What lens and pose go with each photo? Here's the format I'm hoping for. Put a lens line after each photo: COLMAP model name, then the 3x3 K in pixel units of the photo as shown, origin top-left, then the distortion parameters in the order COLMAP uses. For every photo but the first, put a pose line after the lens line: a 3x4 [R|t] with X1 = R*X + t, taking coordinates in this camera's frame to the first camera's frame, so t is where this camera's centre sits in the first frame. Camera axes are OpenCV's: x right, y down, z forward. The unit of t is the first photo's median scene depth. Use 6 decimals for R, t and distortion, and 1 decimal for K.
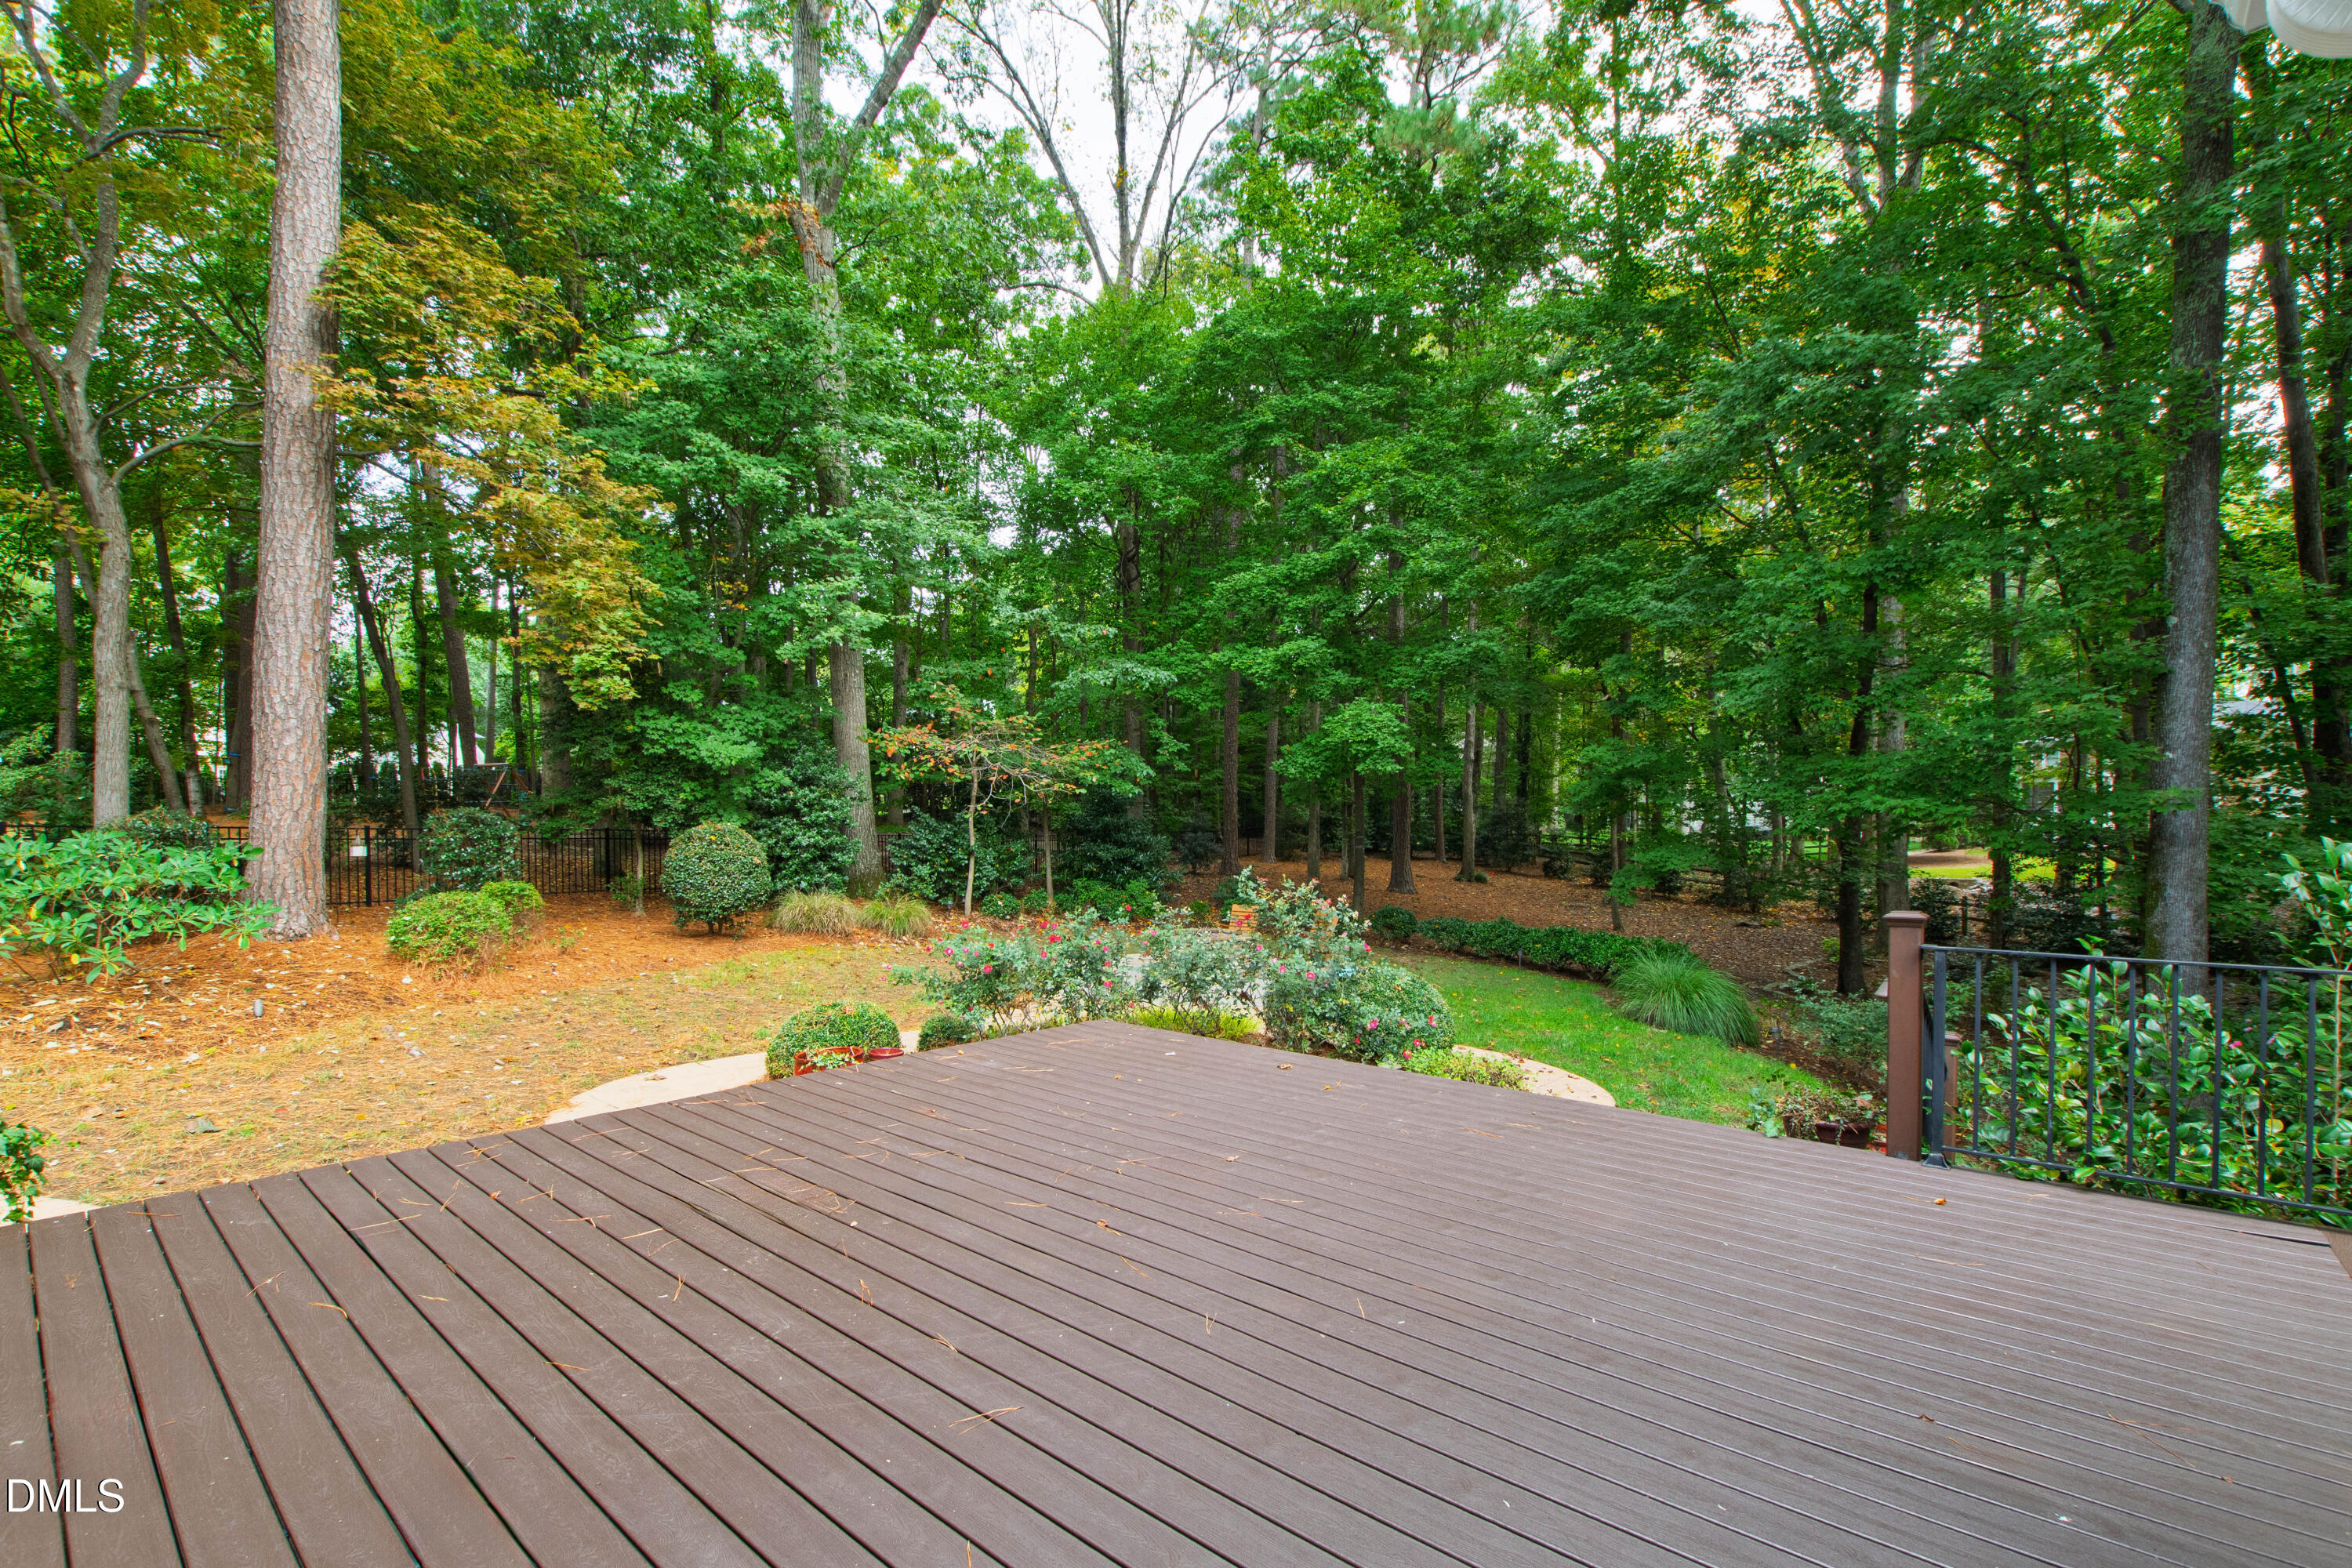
lens RADIAL K [[1046.2, 0, 1211.9], [0, 1046.2, 856.6], [0, 0, 1]] dist [0.004349, -0.000643]
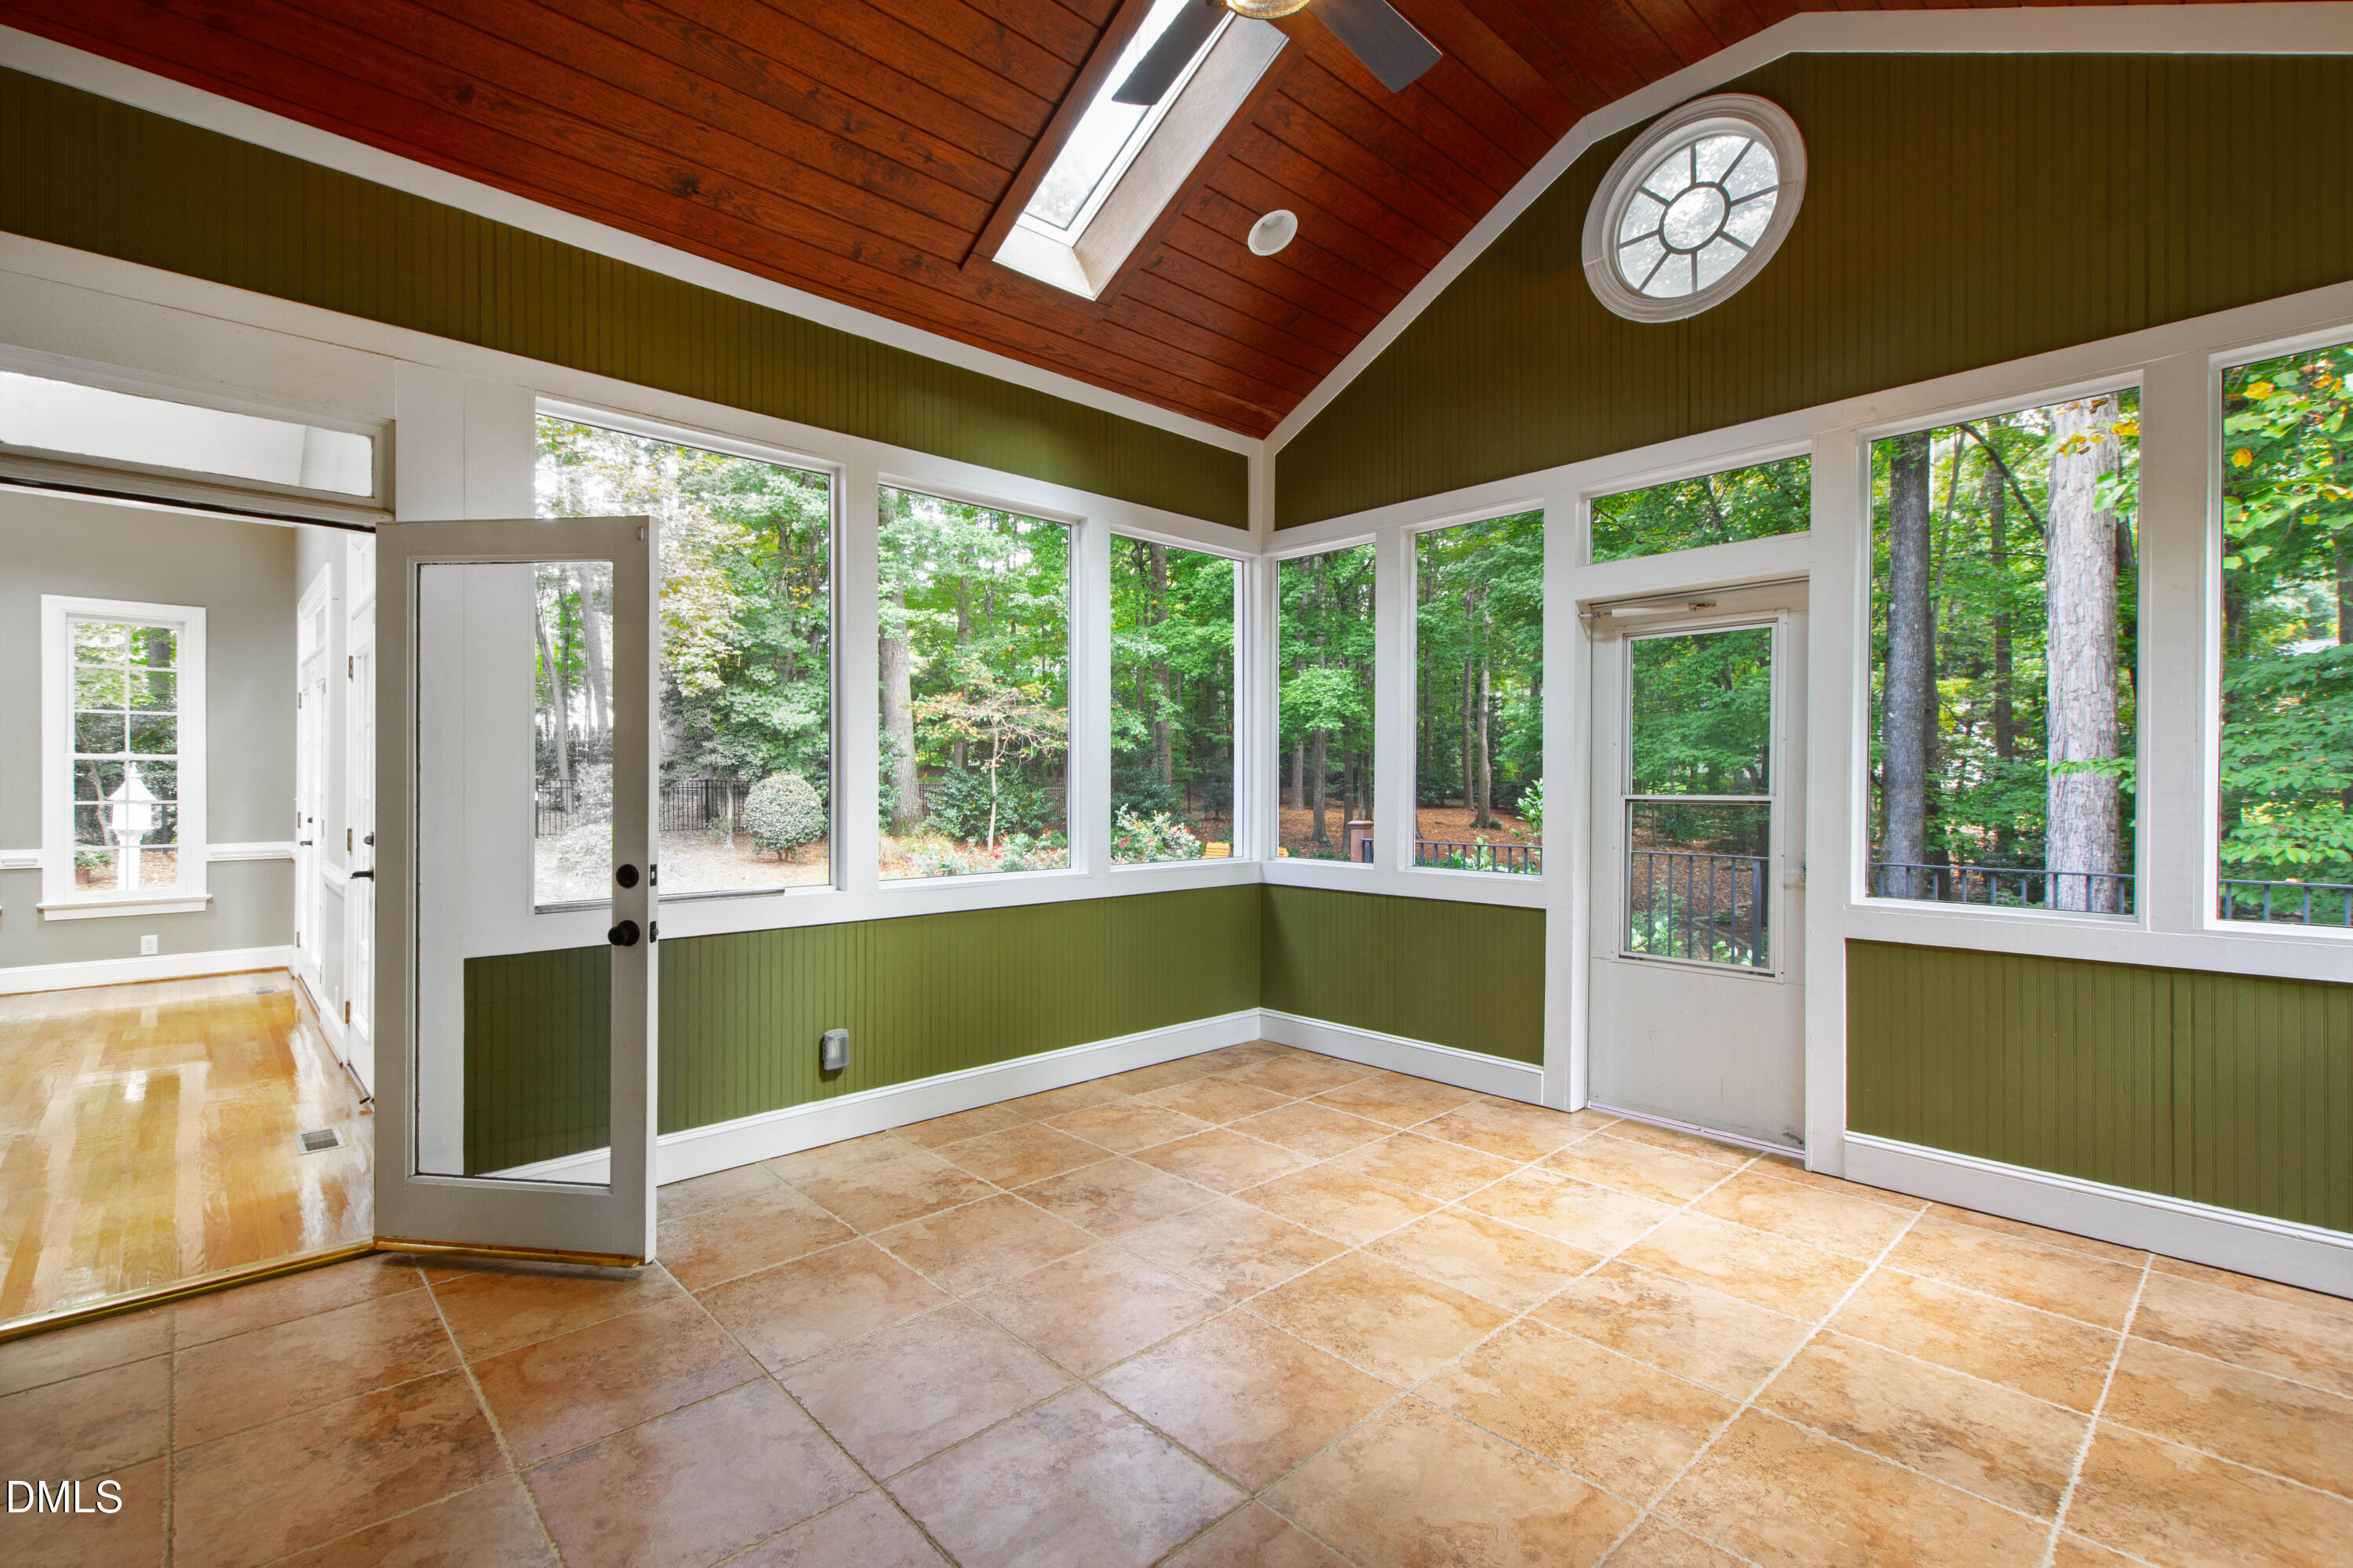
lens RADIAL K [[1046.5, 0, 1157.5], [0, 1046.5, 781.1], [0, 0, 1]] dist [0.004349, -0.000643]
pose [[0.992080, -0.003357, -0.125564, 0.119471], [0.000247, 0.999693, -0.024772, 0.006118], [0.125608, 0.024544, 0.991776, -0.183092]]
